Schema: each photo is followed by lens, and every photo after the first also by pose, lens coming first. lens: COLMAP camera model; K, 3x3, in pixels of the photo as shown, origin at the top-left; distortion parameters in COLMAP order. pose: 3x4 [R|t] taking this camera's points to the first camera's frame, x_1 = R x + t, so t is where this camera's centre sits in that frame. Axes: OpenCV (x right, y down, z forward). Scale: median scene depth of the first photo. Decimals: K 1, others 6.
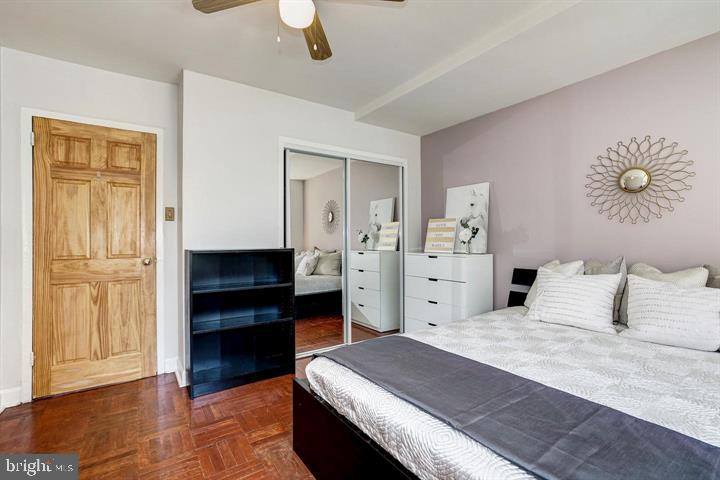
lens RADIAL K [[330.1, 0, 359.4], [0, 330.1, 238.2], [0, 0, 1]] dist [-0.043381, 0.022769]
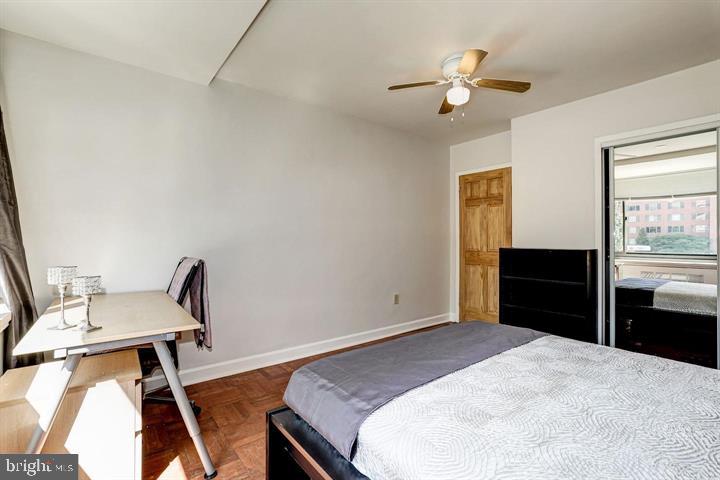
lens RADIAL K [[330.1, 0, 359.4], [0, 330.1, 238.2], [0, 0, 1]] dist [-0.043381, 0.022769]
pose [[0.042138, 0.007334, -0.999085, 0.858358], [0.004203, 0.999963, 0.007518, -0.020004], [0.999103, -0.004516, 0.042105, 0.294371]]
